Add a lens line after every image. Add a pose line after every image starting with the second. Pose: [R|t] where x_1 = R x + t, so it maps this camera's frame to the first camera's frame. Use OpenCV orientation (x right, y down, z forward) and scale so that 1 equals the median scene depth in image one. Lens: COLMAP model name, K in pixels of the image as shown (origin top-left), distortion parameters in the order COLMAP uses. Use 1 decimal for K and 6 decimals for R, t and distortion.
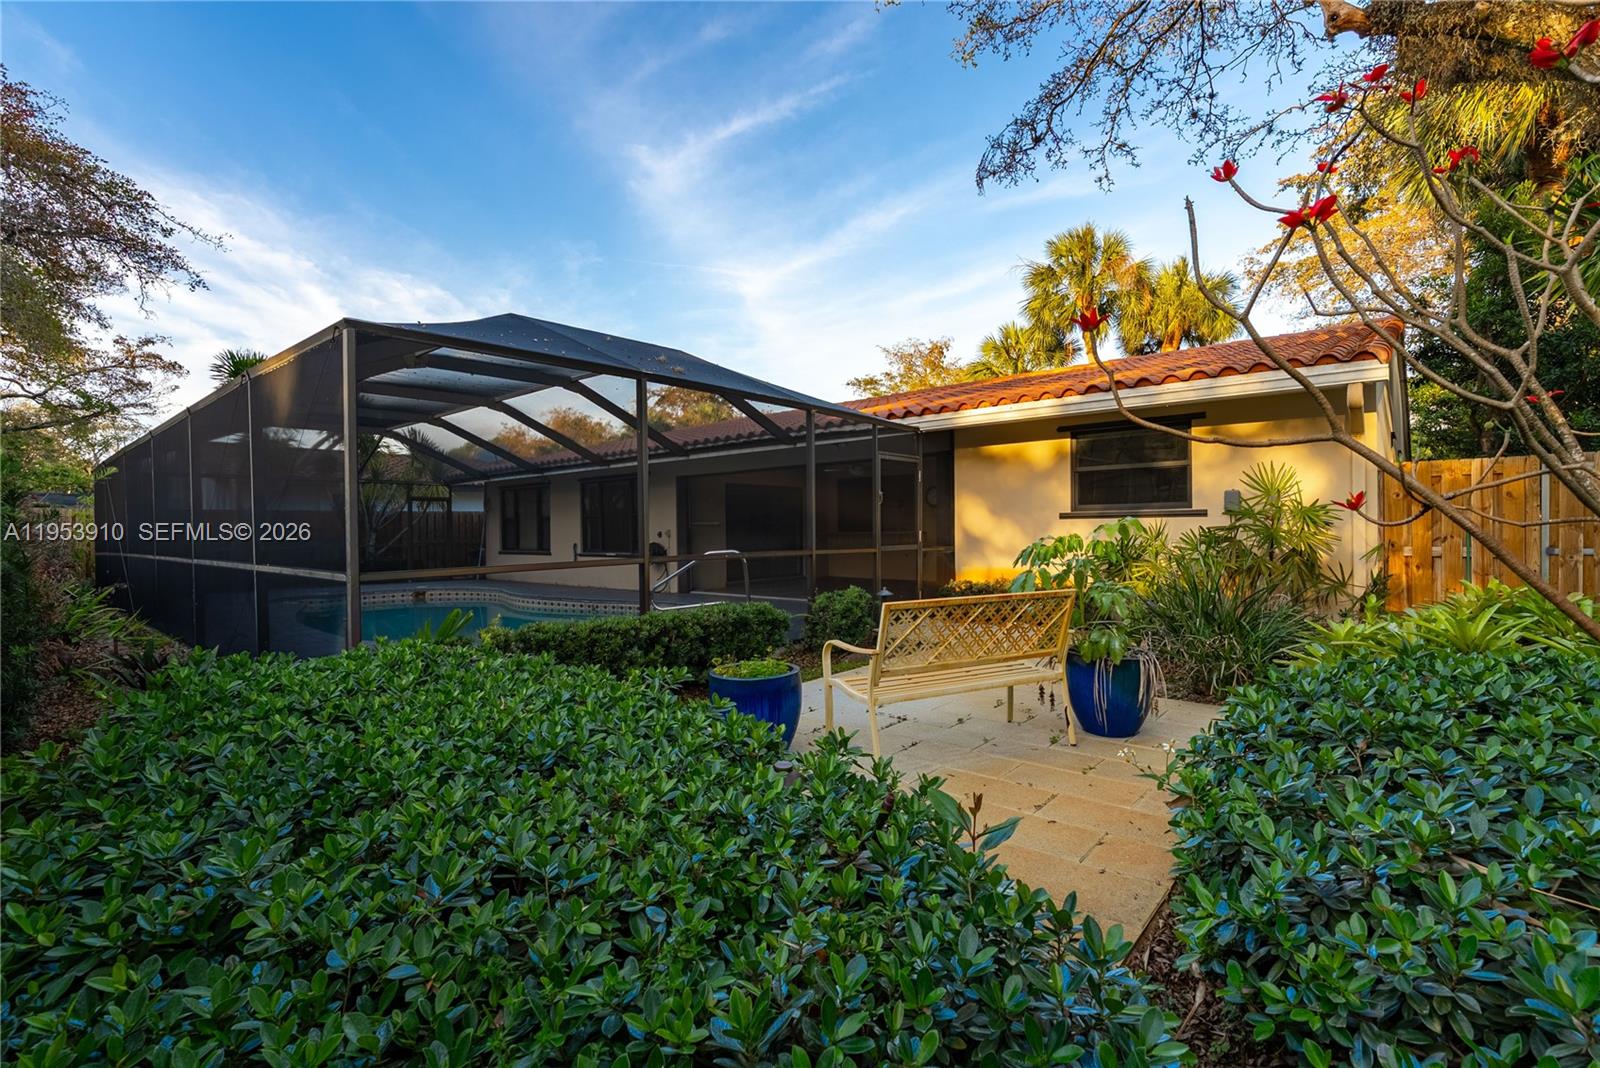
lens RADIAL K [[726.5, 0, 805.7], [0, 726.5, 529.0], [0, 0, 1]] dist [-0.005435, 0.001404]
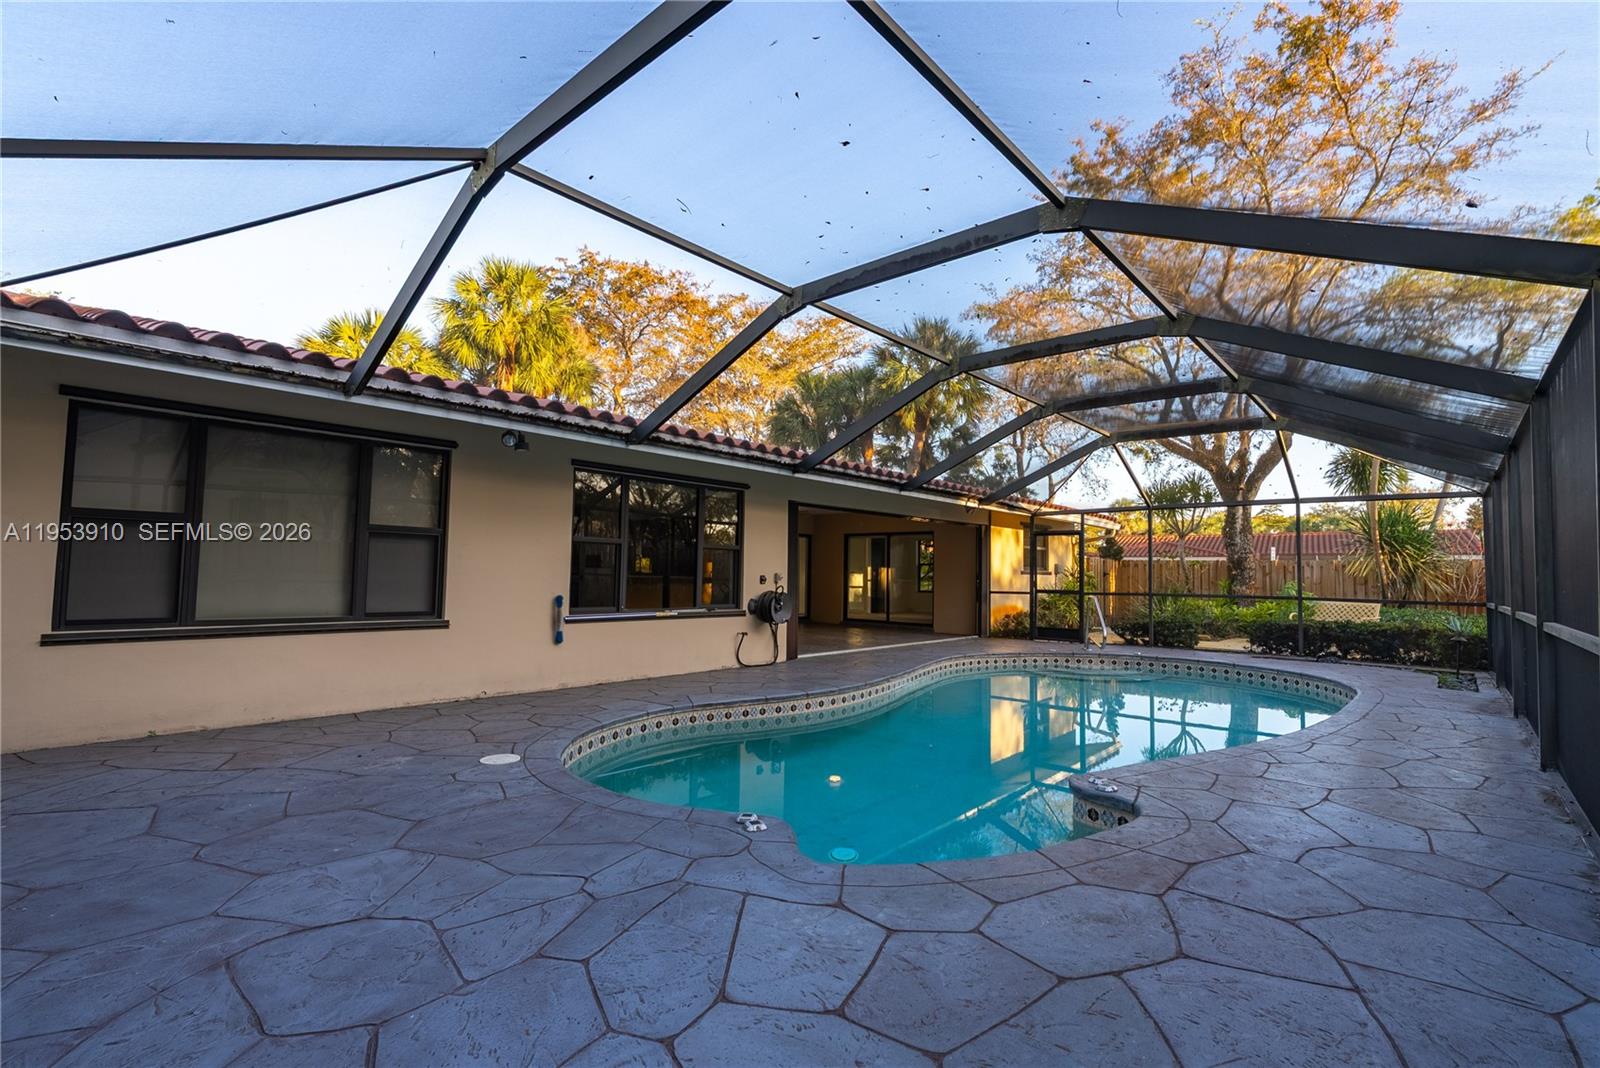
lens RADIAL K [[726.5, 0, 805.7], [0, 726.5, 529.0], [0, 0, 1]] dist [-0.005435, 0.001404]
pose [[0.005068, 0.075939, 0.997100, -0.731220], [-0.014865, 0.997008, -0.075856, 0.009558], [-0.999877, -0.014438, 0.006182, 0.788680]]
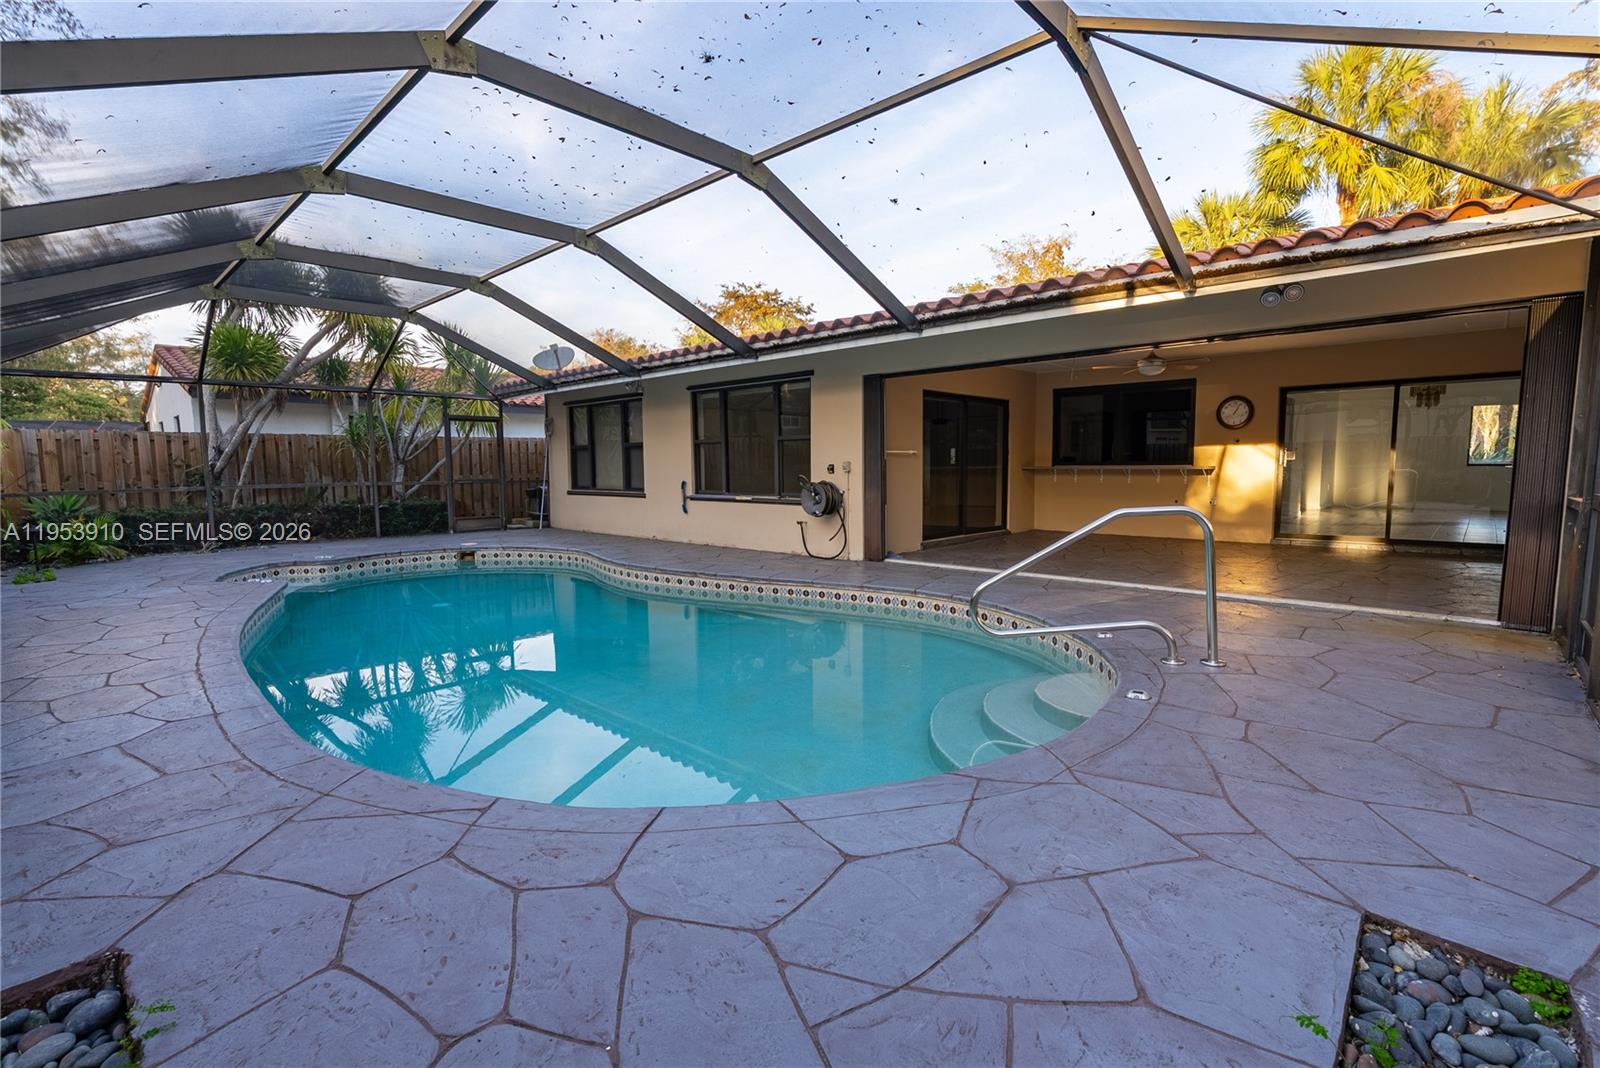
lens RADIAL K [[726.5, 0, 805.7], [0, 726.5, 529.0], [0, 0, 1]] dist [-0.005435, 0.001404]
pose [[0.999102, 0.006558, -0.041848, -0.161656], [-0.002793, 0.995992, 0.089399, 0.002715], [0.042267, -0.089202, 0.995116, 0.293525]]
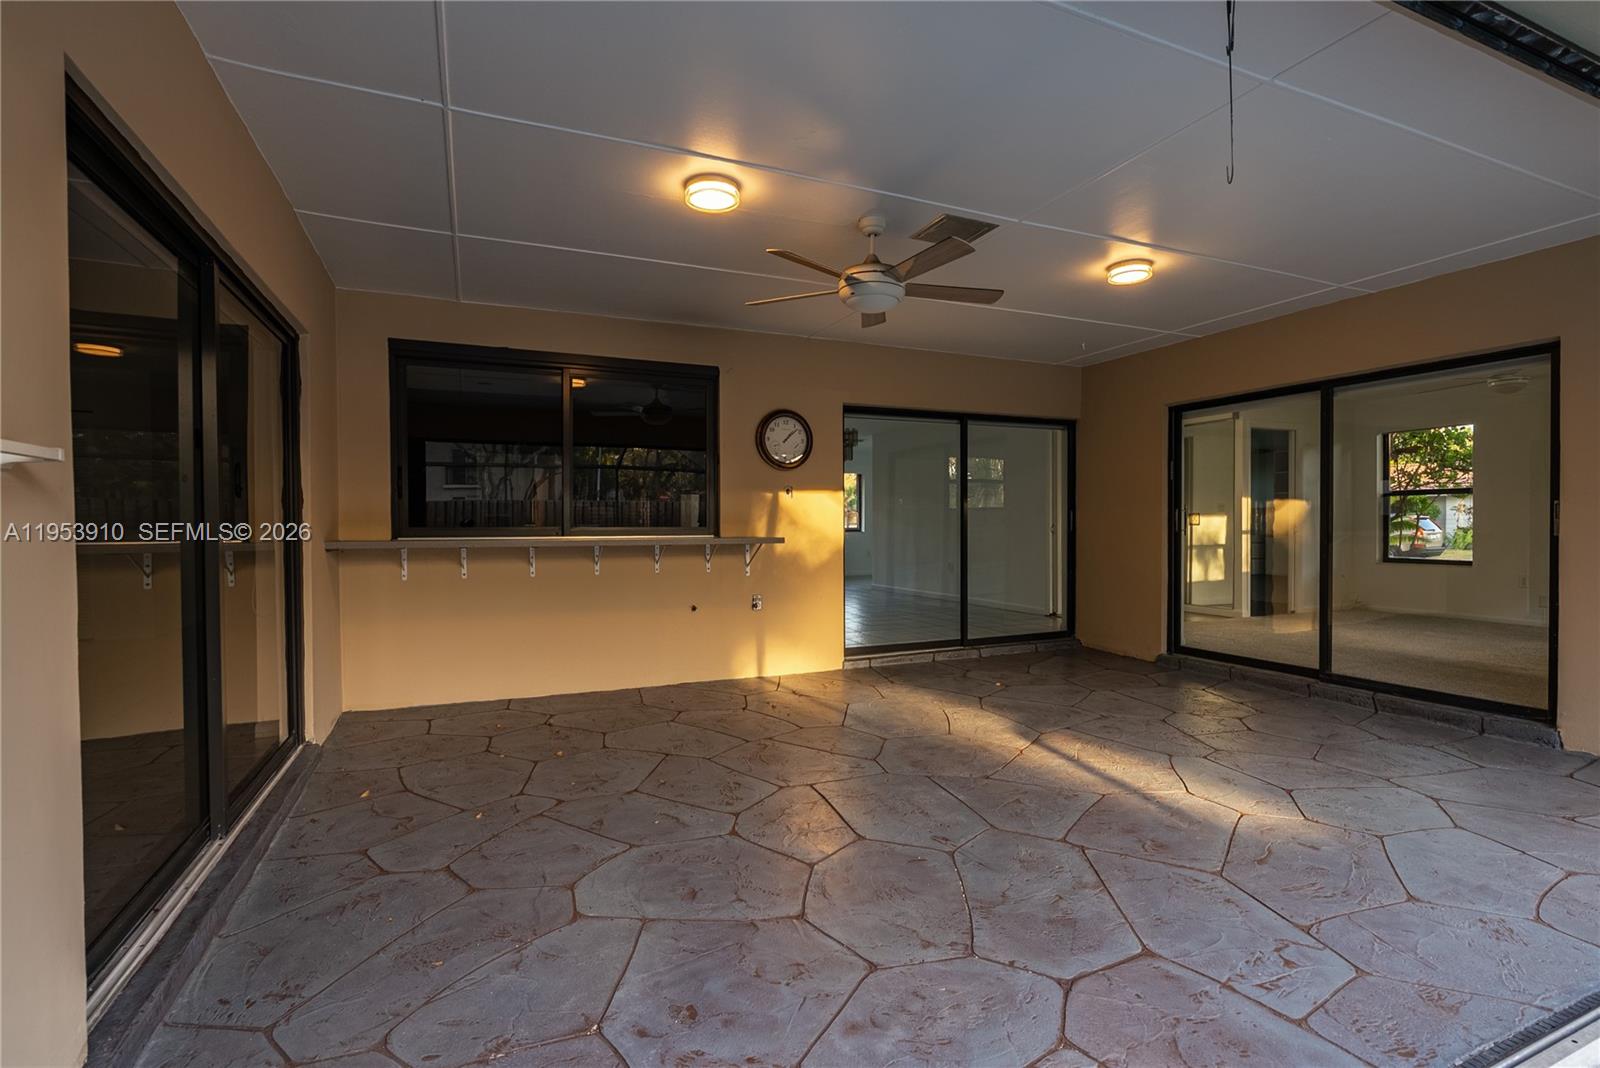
lens RADIAL K [[726.5, 0, 805.7], [0, 726.5, 529.0], [0, 0, 1]] dist [-0.005435, 0.001404]
pose [[0.422905, 0.012215, 0.906092, -0.128890], [0.004011, 0.999874, -0.015351, 0.005314], [-0.906165, 0.010127, 0.422803, 0.752358]]
